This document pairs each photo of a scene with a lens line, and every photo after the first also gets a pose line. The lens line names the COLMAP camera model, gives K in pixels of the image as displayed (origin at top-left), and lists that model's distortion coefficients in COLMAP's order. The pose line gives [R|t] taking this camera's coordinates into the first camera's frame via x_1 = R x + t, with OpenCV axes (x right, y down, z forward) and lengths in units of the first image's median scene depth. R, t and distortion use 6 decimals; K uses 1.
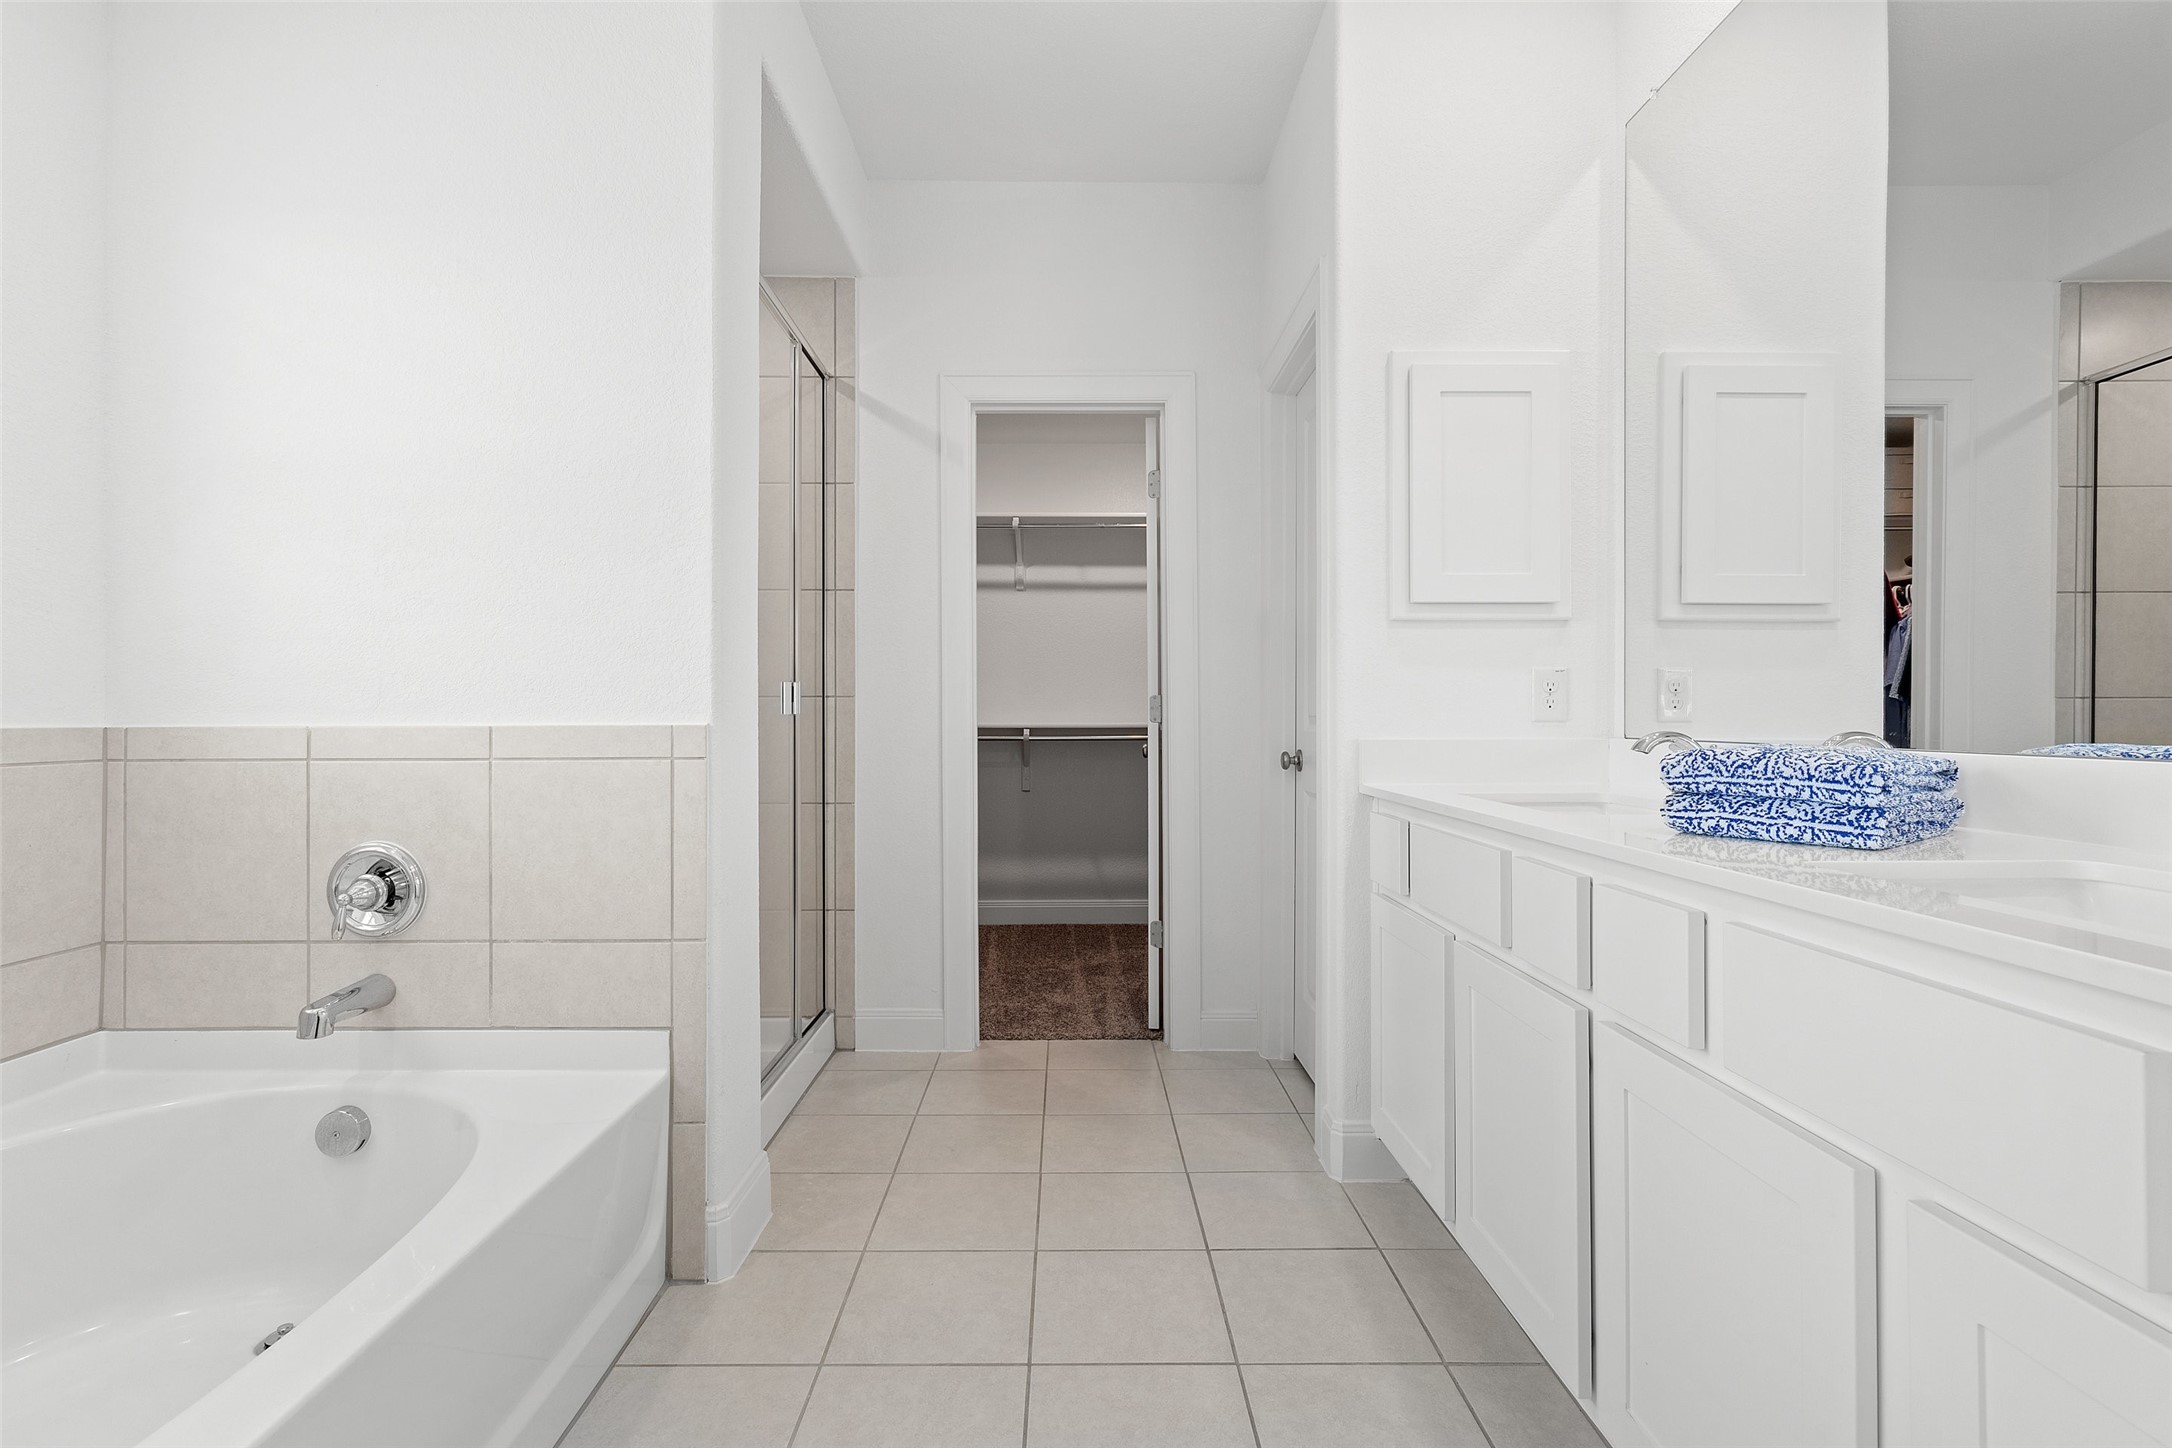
lens RADIAL K [[1017.3, 0, 1086.0], [0, 1017.3, 724.0], [0, 0, 1]] dist [-0.001482, -0.000051]
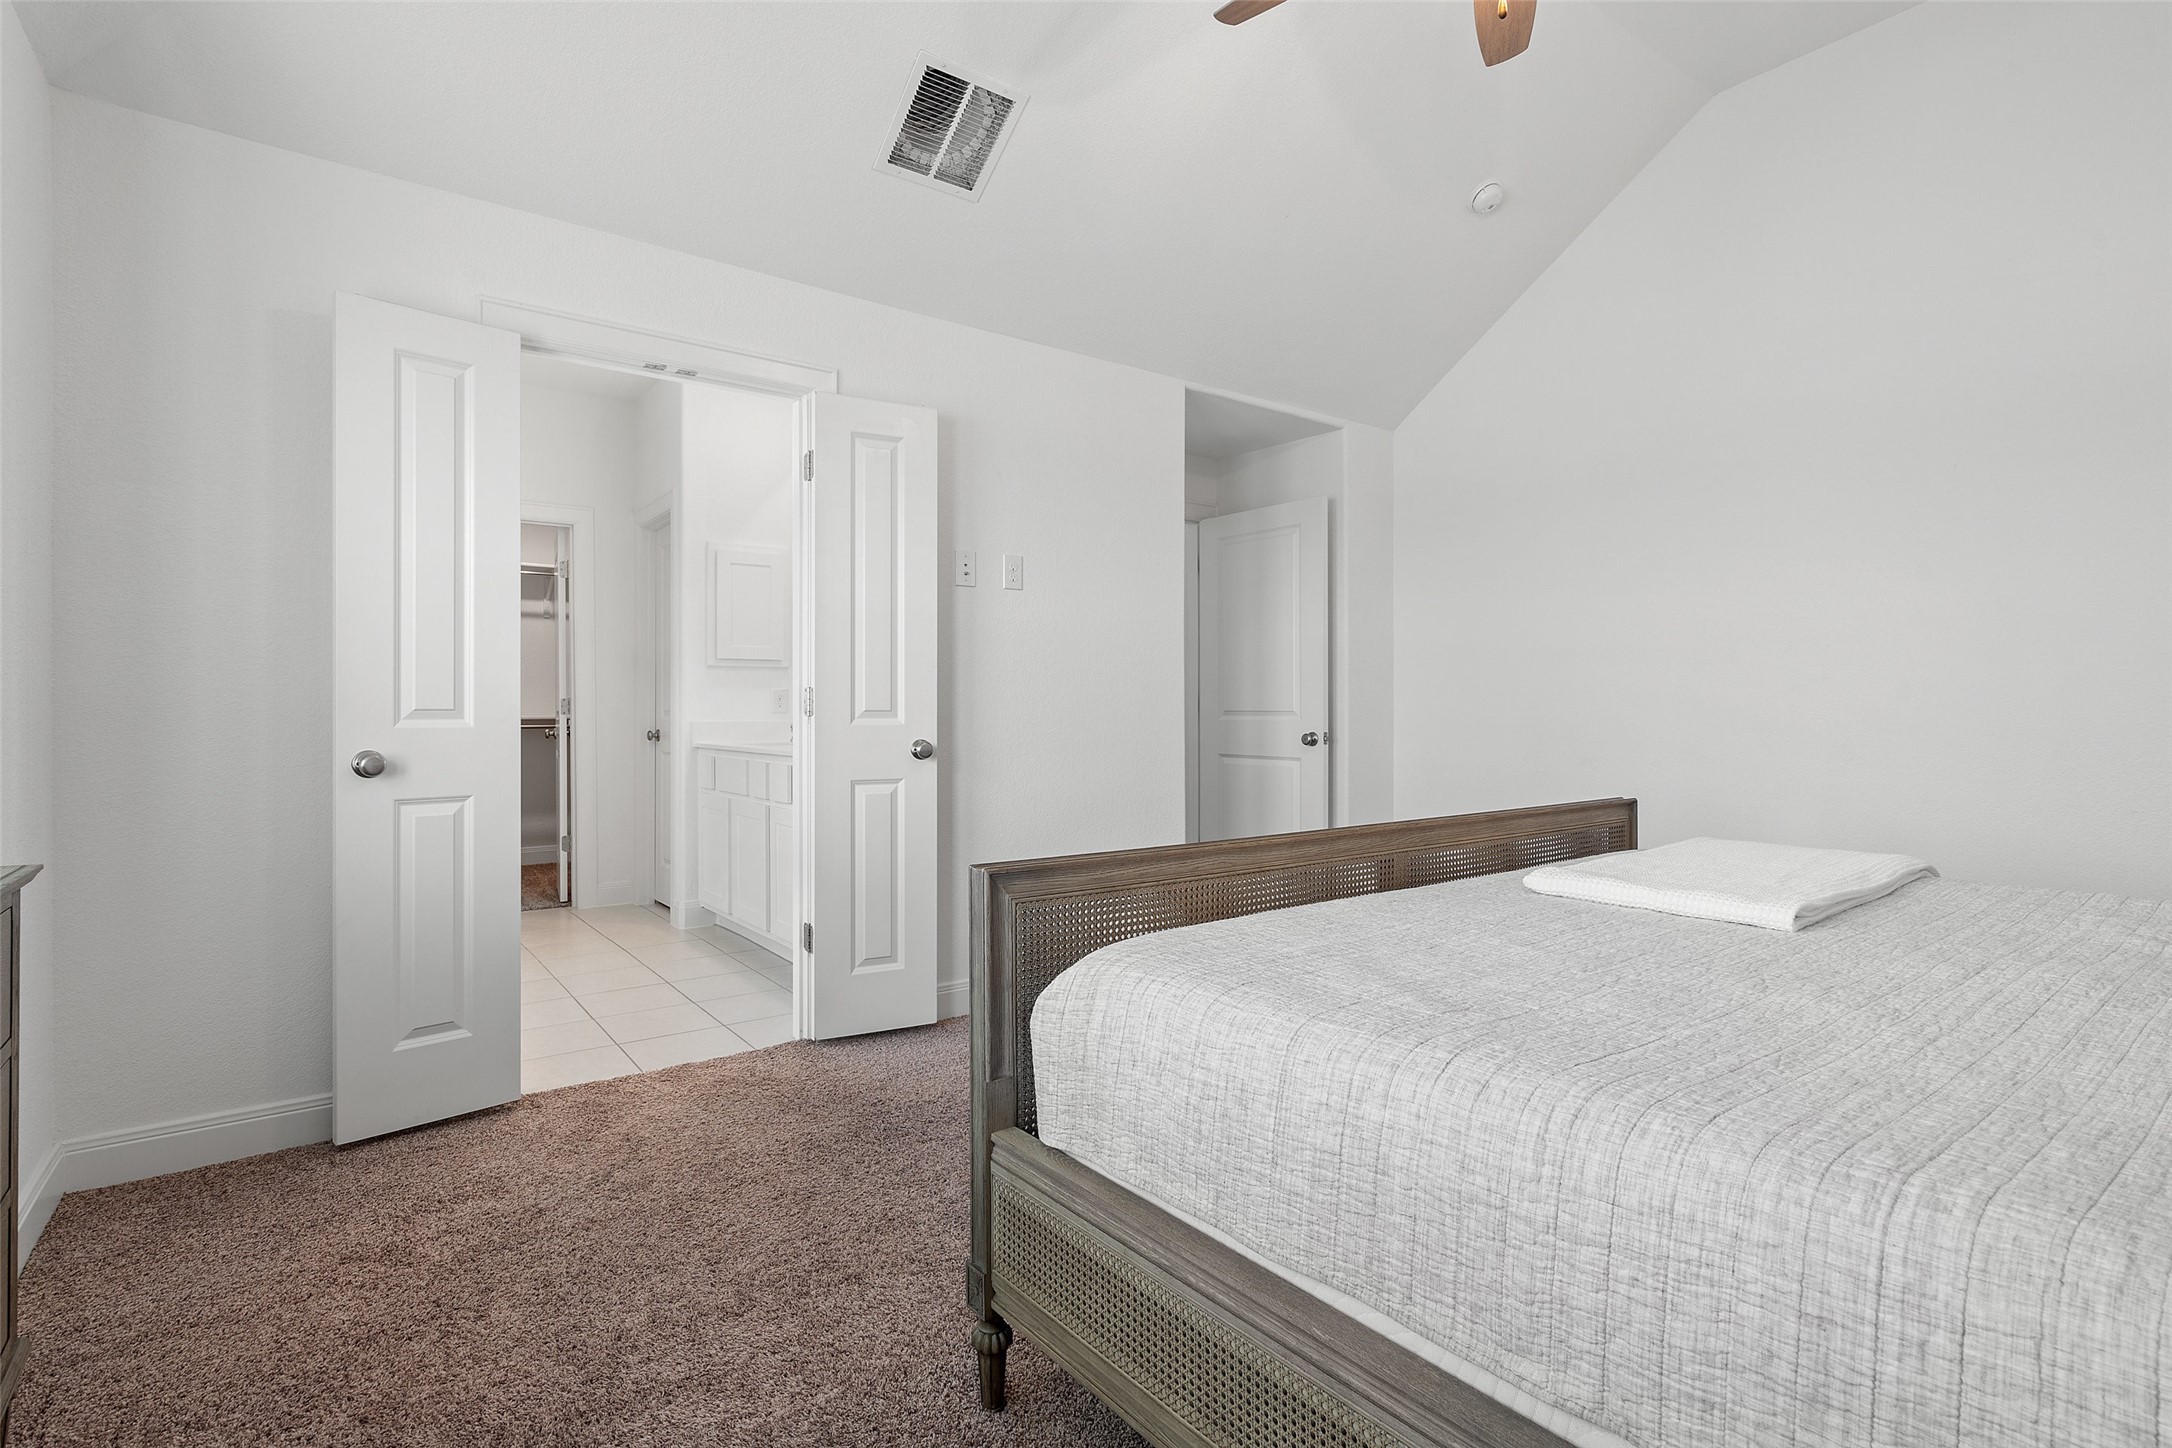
lens RADIAL K [[1017.3, 0, 1086.0], [0, 1017.3, 724.0], [0, 0, 1]] dist [-0.001482, -0.000051]
pose [[0.811505, -0.006289, 0.584311, -0.335606], [-0.003550, 0.999871, 0.015692, -0.020247], [-0.584334, -0.014808, 0.811378, -1.316677]]
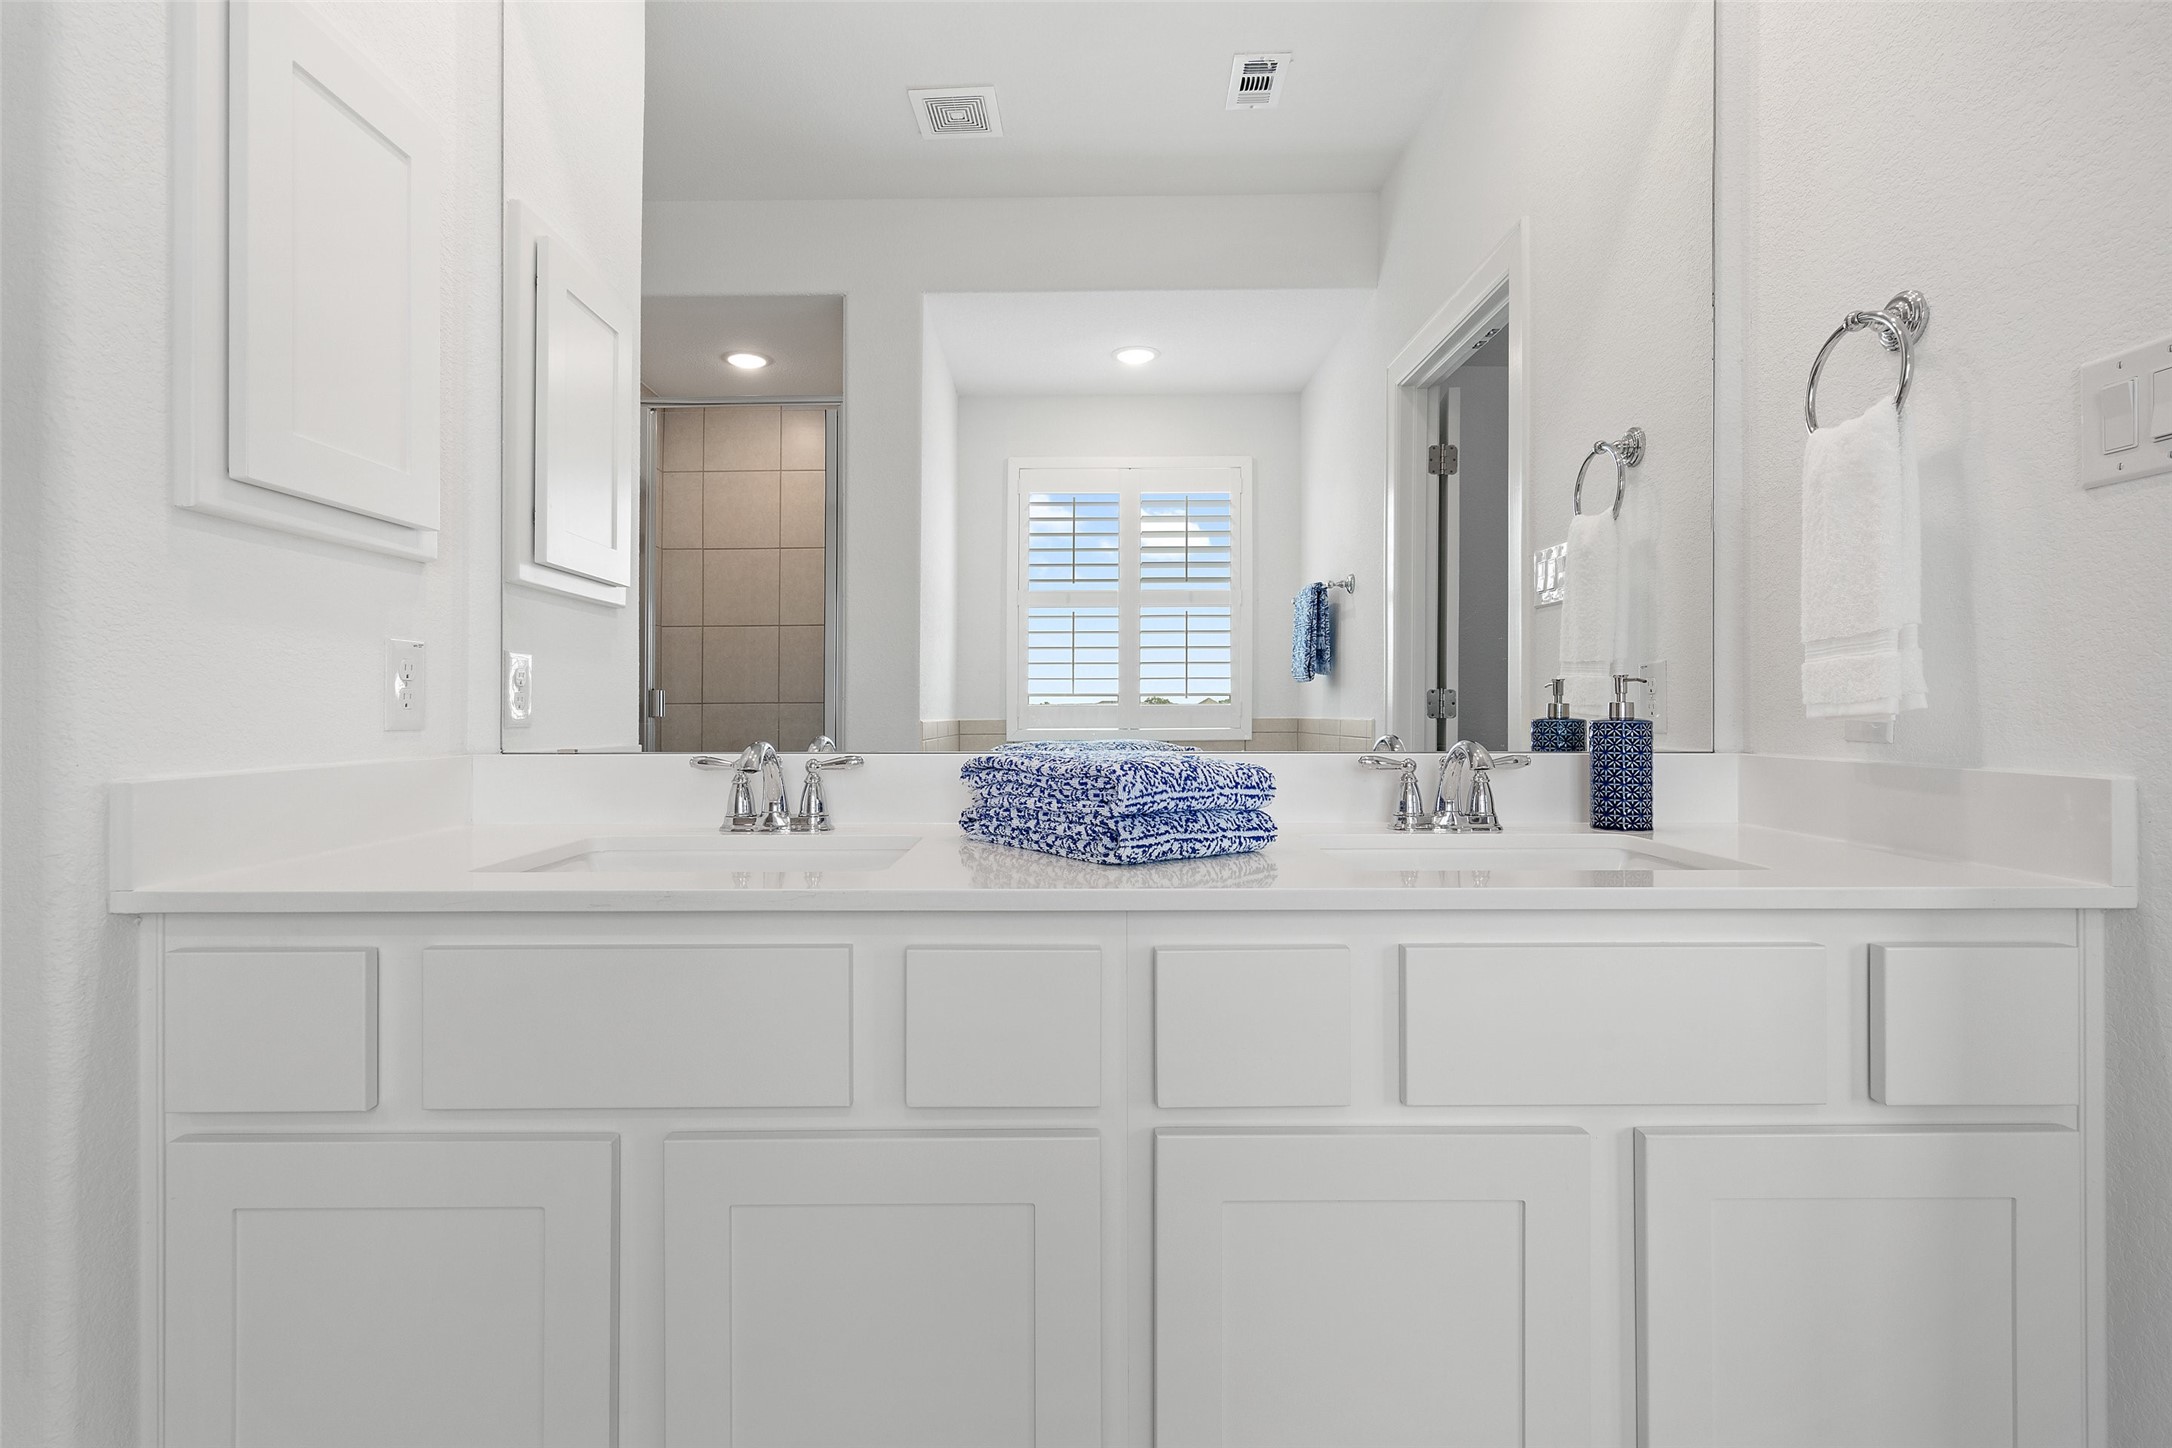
lens RADIAL K [[1017.3, 0, 1086.0], [0, 1017.3, 724.0], [0, 0, 1]] dist [-0.001482, -0.000051]
pose [[0.010361, -0.013776, 0.999851, -0.133790], [0.008724, 0.999868, 0.013686, -0.010388], [-0.999908, 0.008581, 0.010480, 0.592883]]
